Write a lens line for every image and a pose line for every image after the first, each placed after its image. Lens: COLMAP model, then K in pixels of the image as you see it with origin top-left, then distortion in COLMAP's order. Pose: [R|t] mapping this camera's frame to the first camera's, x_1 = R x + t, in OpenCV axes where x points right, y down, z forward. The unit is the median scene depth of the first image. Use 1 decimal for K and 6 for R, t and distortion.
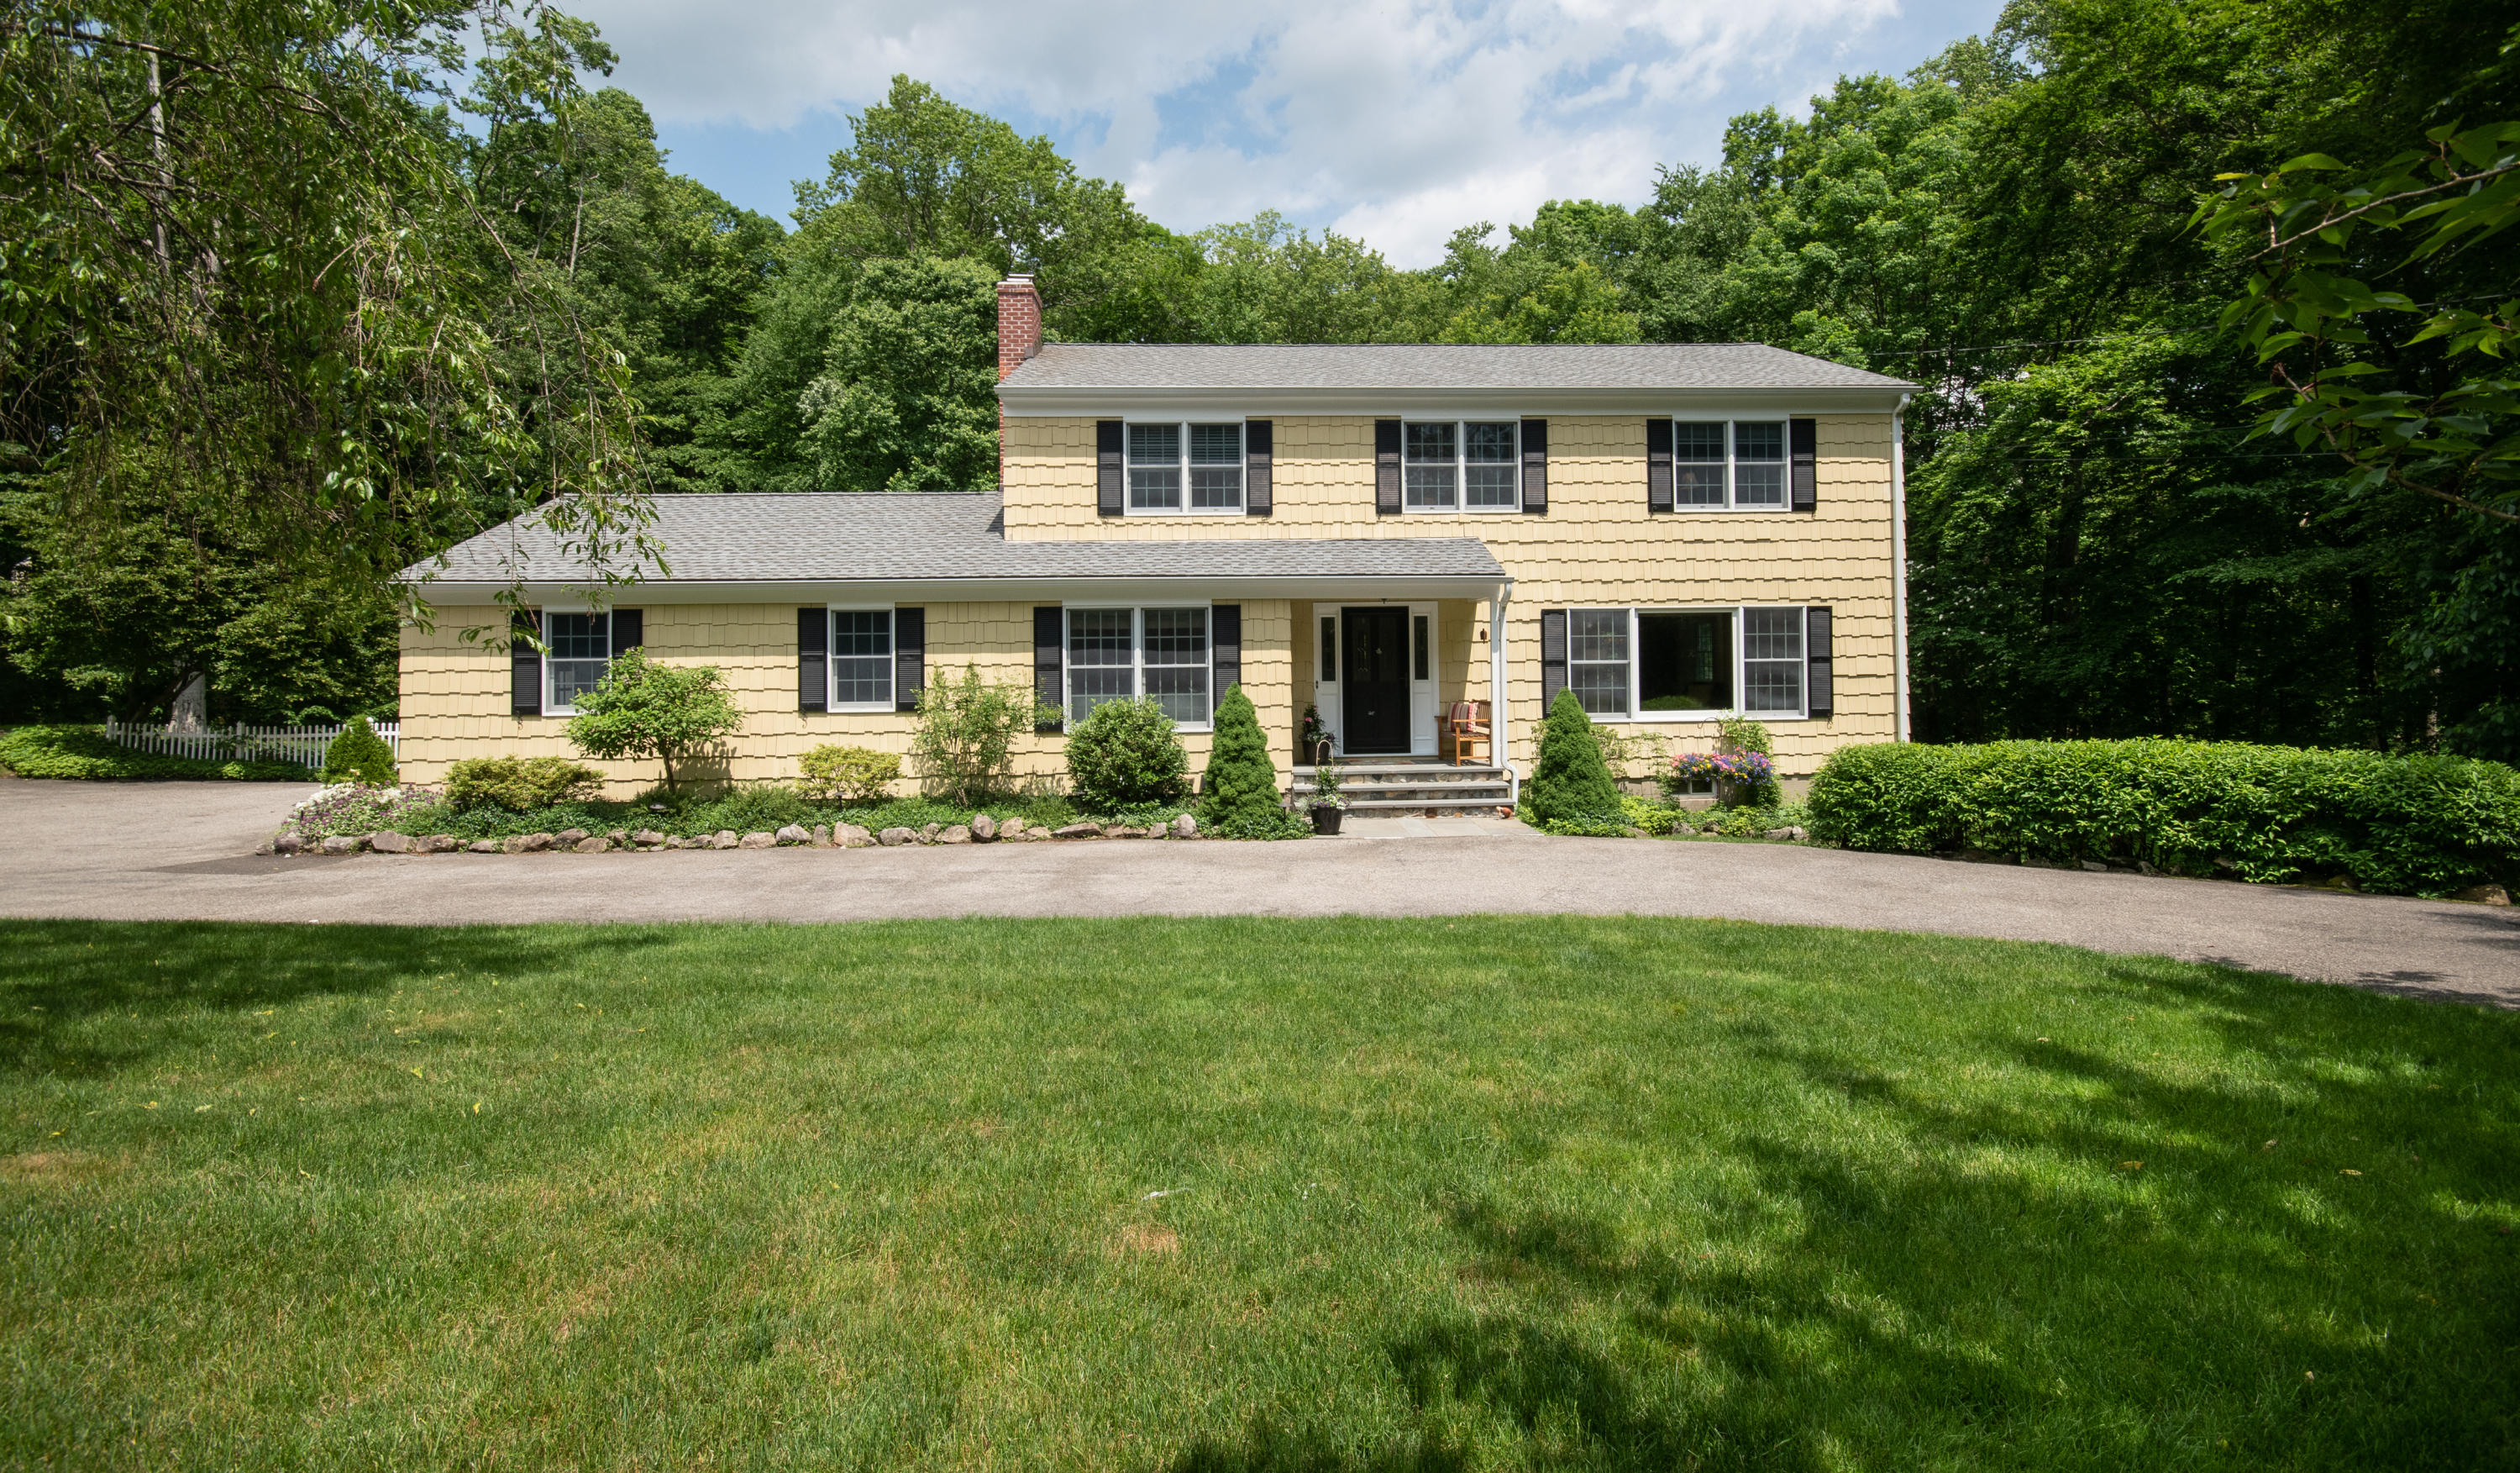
lens RADIAL K [[1105.3, 0, 1265.3], [0, 1105.3, 645.4], [0, 0, 1]] dist [0.000612, 0.000242]
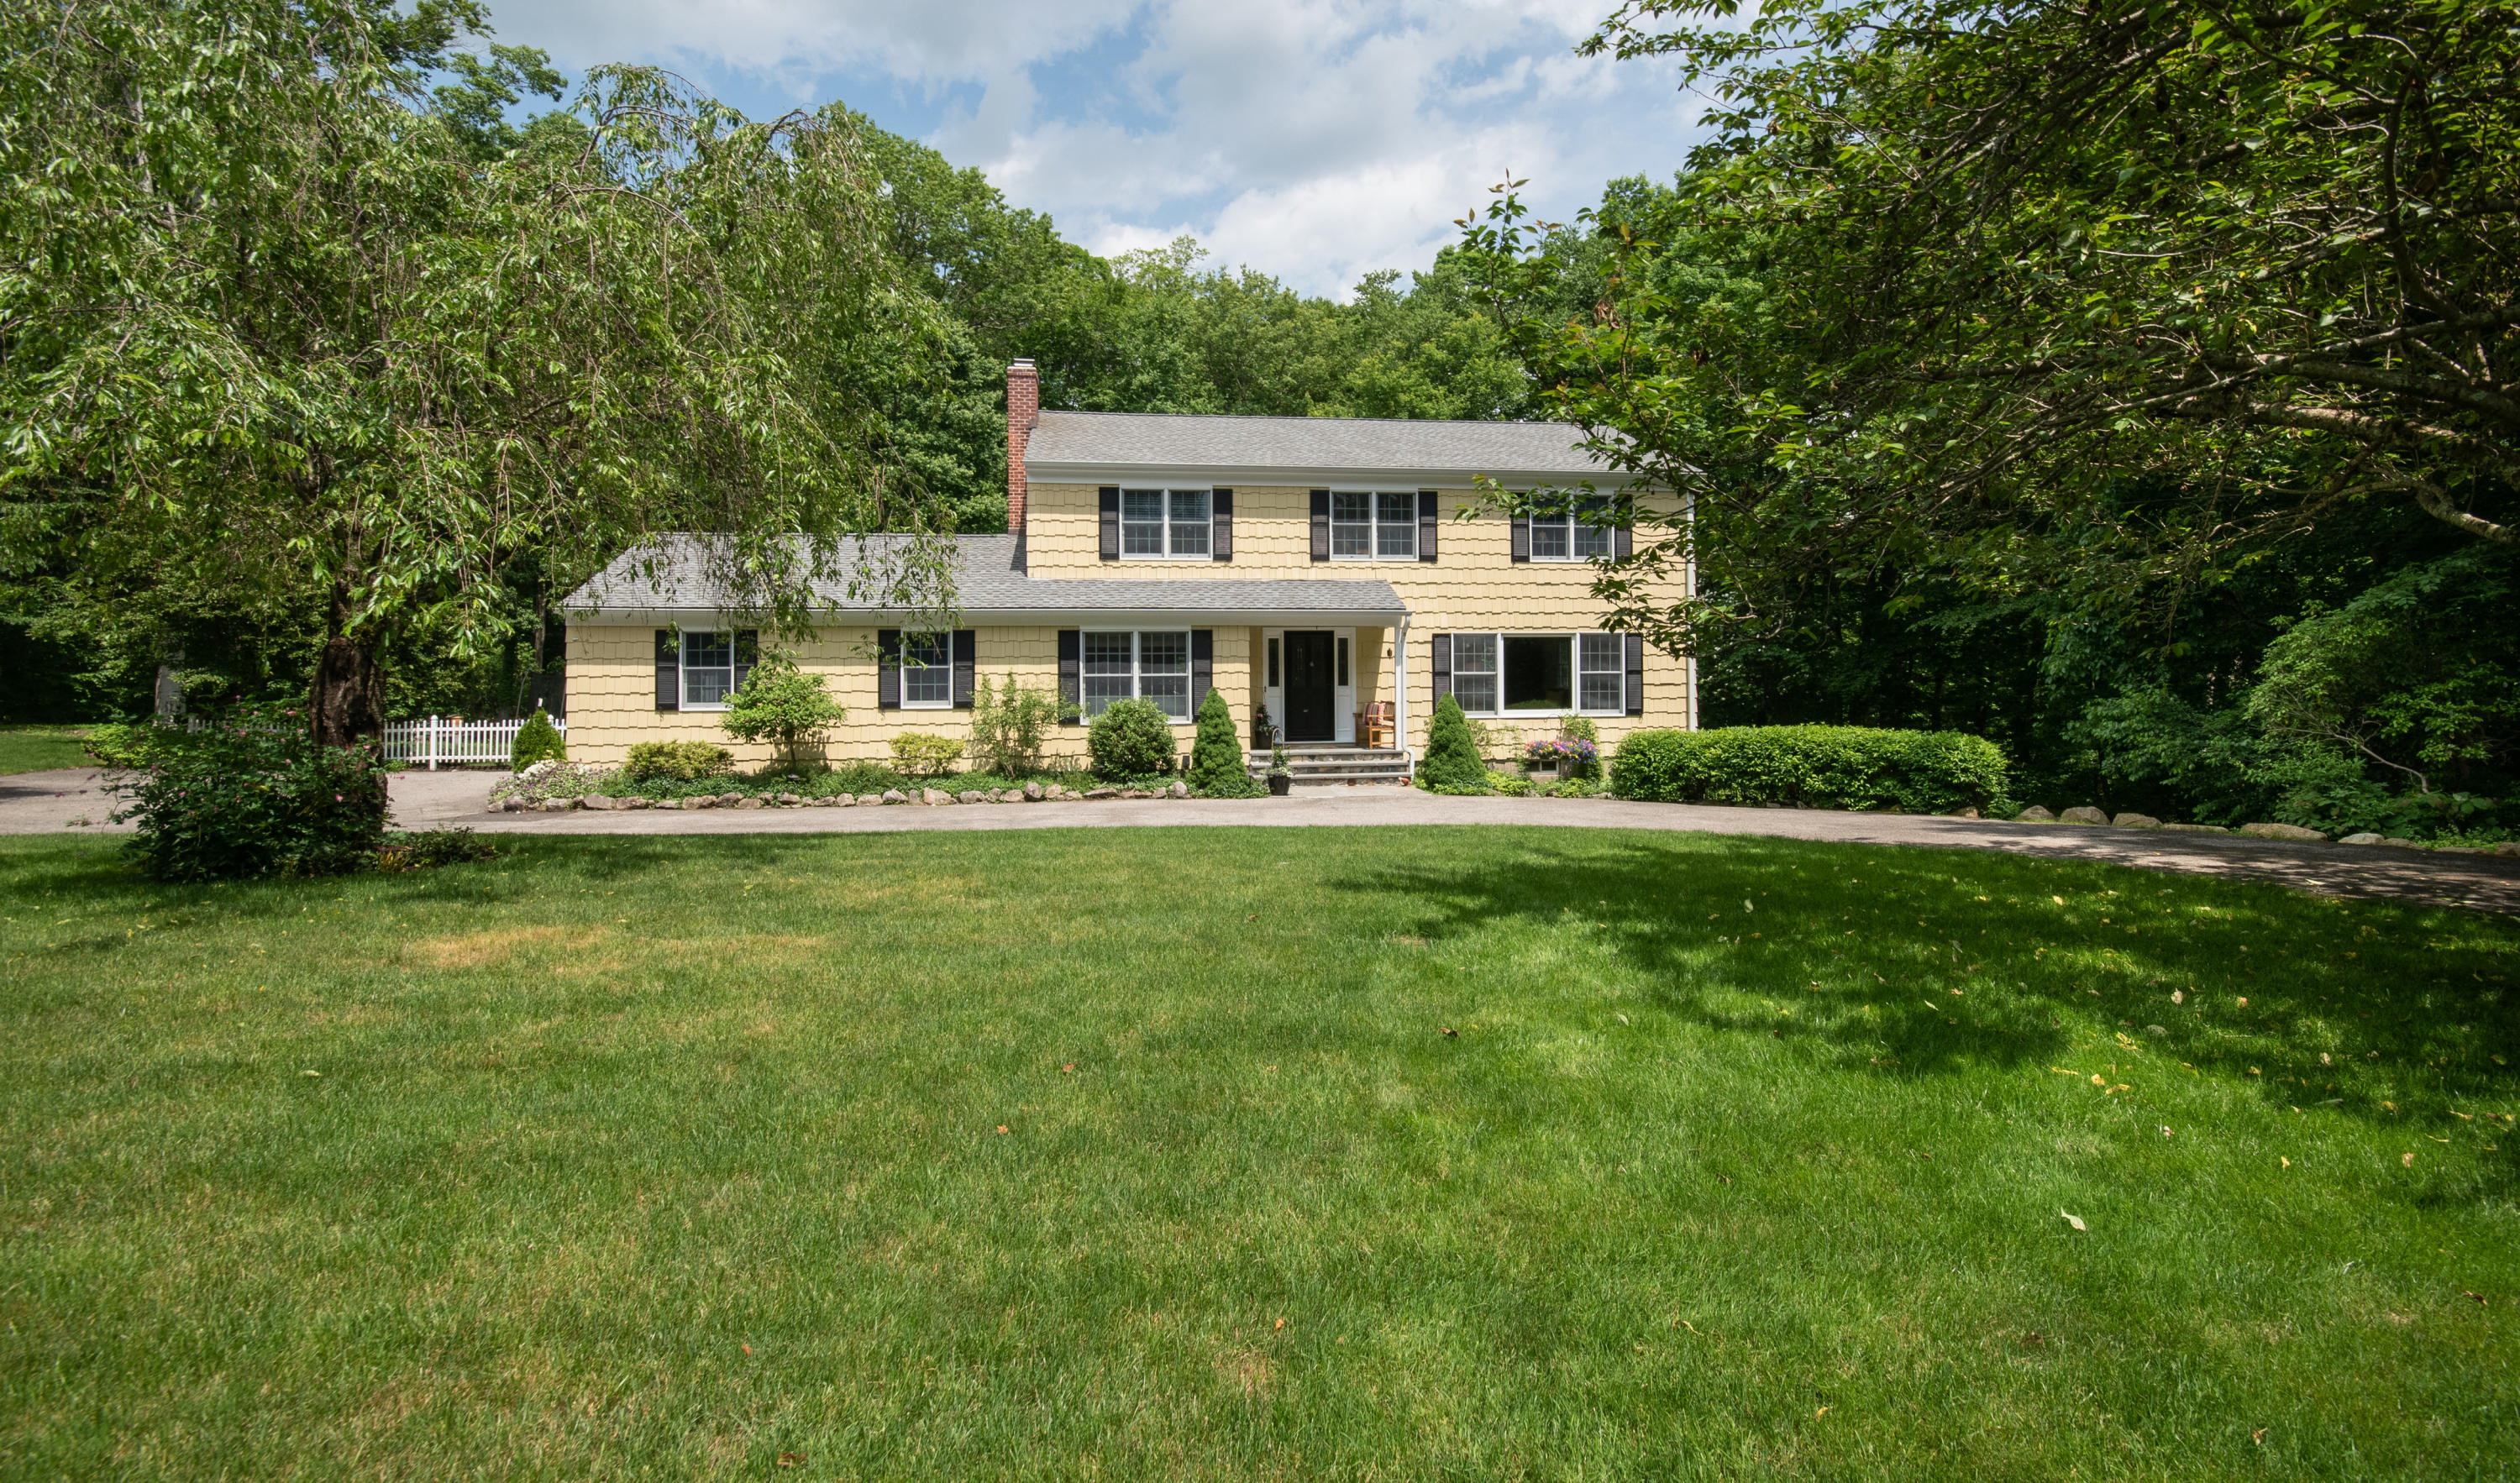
lens RADIAL K [[1149.2, 0, 1262.4], [0, 1149.2, 654.6], [0, 0, 1]] dist [-0.000760, -0.000036]
pose [[0.995925, 0.006237, 0.089965, -0.081226], [-0.006510, 0.999975, 0.002733, -0.009913], [-0.089946, -0.003307, 0.995941, -0.372468]]
